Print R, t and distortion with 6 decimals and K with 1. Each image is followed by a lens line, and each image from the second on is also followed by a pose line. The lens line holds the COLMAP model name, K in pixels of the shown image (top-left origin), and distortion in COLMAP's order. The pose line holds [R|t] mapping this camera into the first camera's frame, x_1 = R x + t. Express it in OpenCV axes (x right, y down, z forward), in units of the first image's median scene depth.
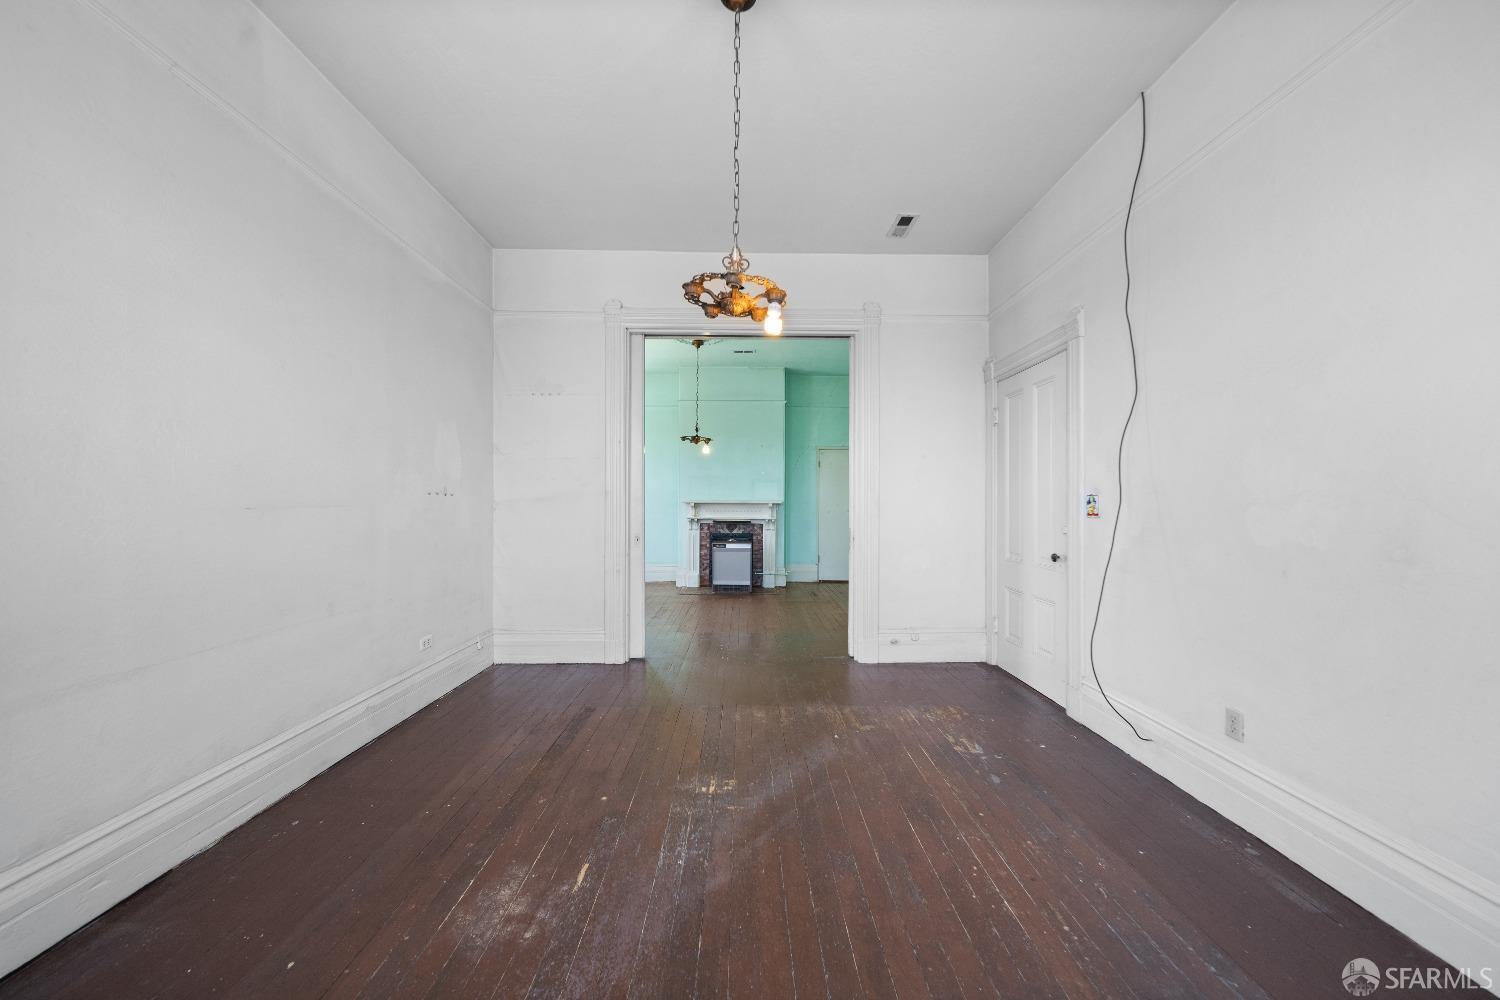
lens RADIAL K [[542.4, 0, 752.0], [0, 542.4, 523.2], [0, 0, 1]] dist [-0.000677, -0.000025]
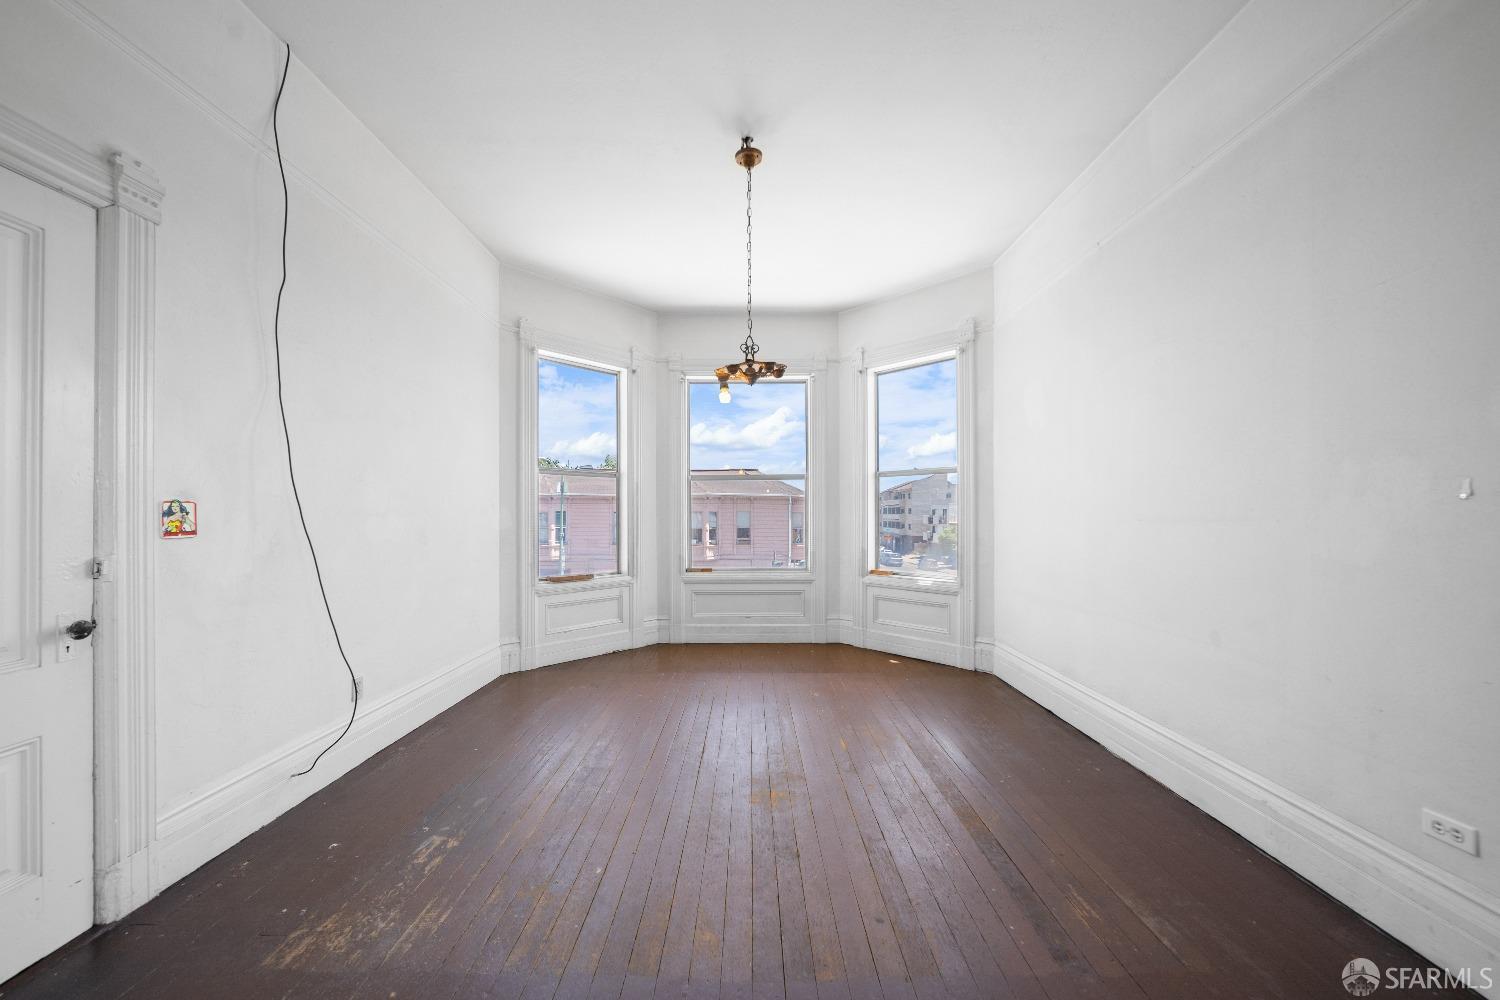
lens RADIAL K [[533.4, 0, 750.0], [0, 533.4, 500.0], [0, 0, 1]] dist [-0.001686, -0.000096]
pose [[-0.999838, -0.001970, 0.017917, -0.039802], [-0.001774, 0.999939, 0.010945, -0.065734], [-0.017938, 0.010911, -0.999780, 1.715268]]
